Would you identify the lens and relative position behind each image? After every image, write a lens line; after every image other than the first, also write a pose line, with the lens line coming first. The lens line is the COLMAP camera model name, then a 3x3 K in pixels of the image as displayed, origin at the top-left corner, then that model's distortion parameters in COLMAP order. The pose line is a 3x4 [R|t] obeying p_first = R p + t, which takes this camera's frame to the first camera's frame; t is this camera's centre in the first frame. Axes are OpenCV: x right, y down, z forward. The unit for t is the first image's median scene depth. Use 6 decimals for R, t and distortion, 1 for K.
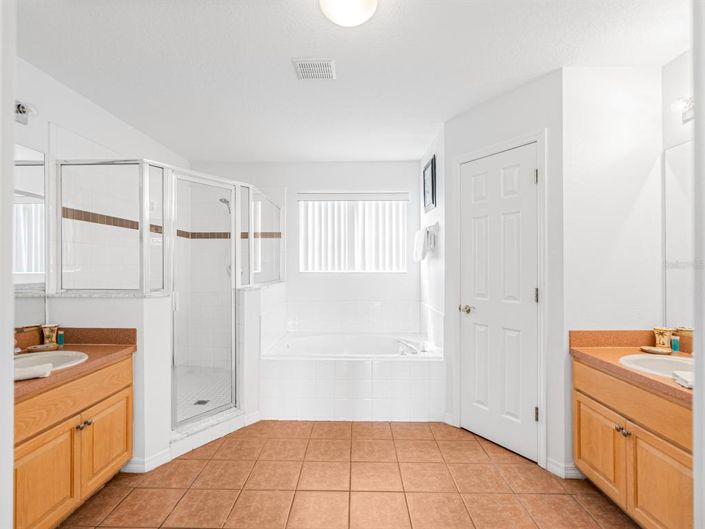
lens RADIAL K [[331.5, 0, 352.5], [0, 331.5, 264.5], [0, 0, 1]] dist [0.000743, 0.000015]
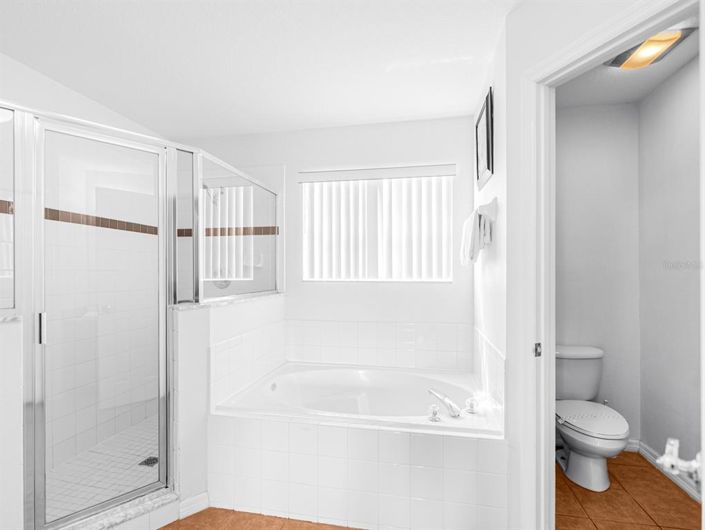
lens RADIAL K [[365.1, 0, 353.0], [0, 365.1, 271.3], [0, 0, 1]] dist [-0.004056, -0.000129]
pose [[0.987195, 0.002244, -0.159505, 0.080124], [-0.001972, 0.999996, 0.001859, 0.001393], [0.159509, -0.001520, 0.987195, 0.230723]]
